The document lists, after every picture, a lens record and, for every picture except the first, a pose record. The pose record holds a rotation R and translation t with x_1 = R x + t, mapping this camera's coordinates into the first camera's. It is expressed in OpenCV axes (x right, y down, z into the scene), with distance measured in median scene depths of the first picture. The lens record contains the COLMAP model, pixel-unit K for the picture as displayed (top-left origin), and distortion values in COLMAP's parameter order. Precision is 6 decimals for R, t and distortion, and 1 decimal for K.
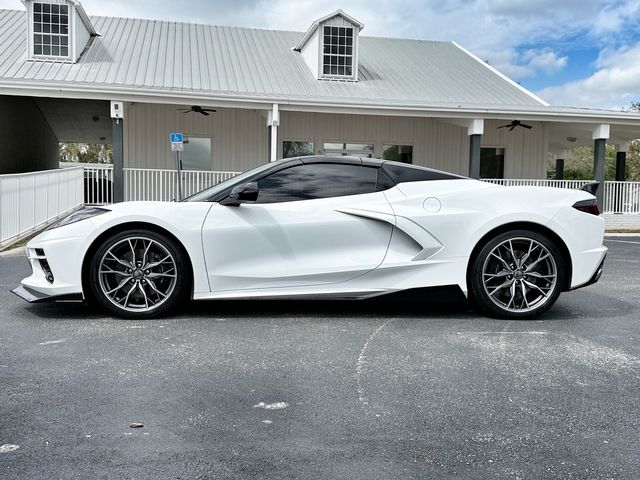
lens RADIAL K [[689.3, 0, 327.6], [0, 689.3, 237.7], [0, 0, 1]] dist [0.181271, -0.361912]
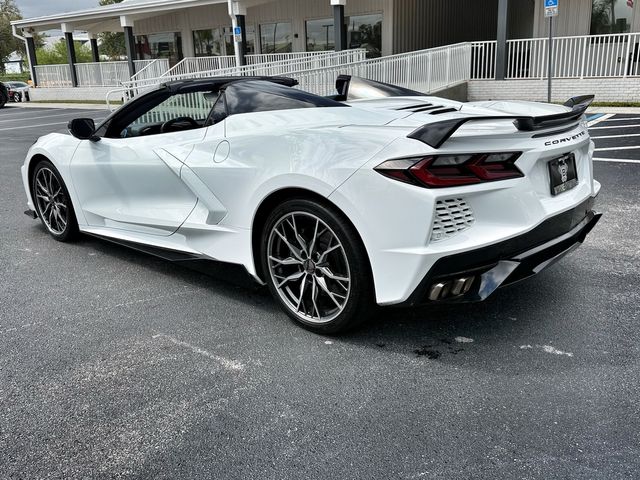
lens RADIAL K [[612.4, 0, 325.5], [0, 612.4, 238.6], [0, 0, 1]] dist [0.134502, -0.246336]
pose [[0.664368, 0.165112, -0.728940, 0.703049], [0.011840, 0.972846, 0.231151, -0.106297], [0.747312, -0.162200, 0.644373, 0.648472]]
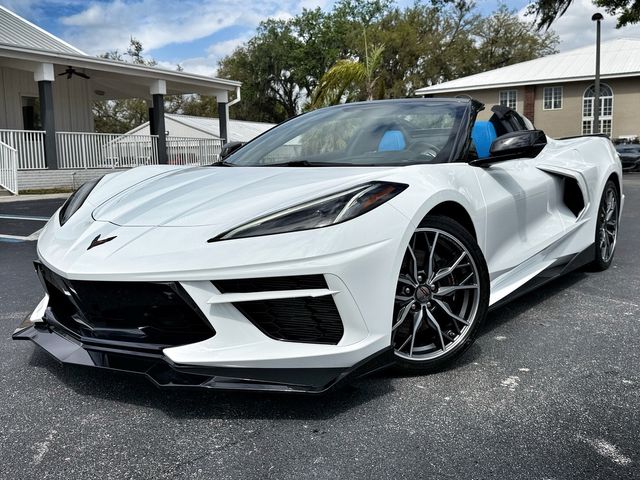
lens RADIAL K [[647.6, 0, 313.8], [0, 647.6, 248.6], [0, 0, 1]] dist [0.142566, -0.297692]
pose [[0.665162, -0.125773, 0.736030, -0.694558], [0.061317, 0.991583, 0.114028, -0.048212], [-0.744177, -0.030716, 0.667276, 0.689935]]
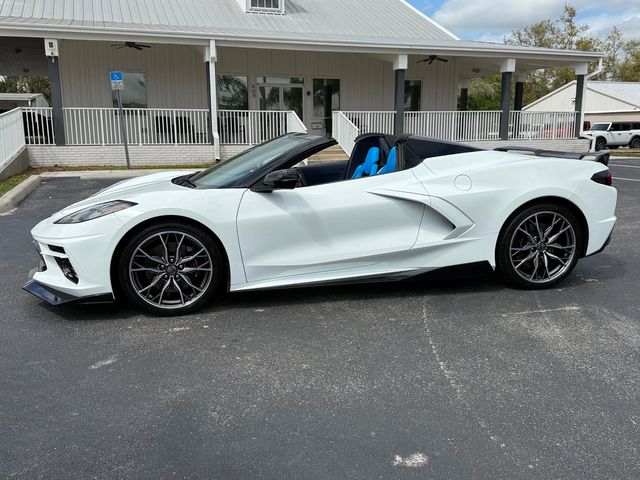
lens RADIAL K [[612.4, 0, 325.5], [0, 612.4, 238.6], [0, 0, 1]] dist [0.134502, -0.246336]
pose [[0.989054, -0.045719, 0.140292, -0.172124], [0.025613, 0.989549, 0.141907, -0.098386], [-0.145313, -0.136761, 0.979888, 0.148261]]
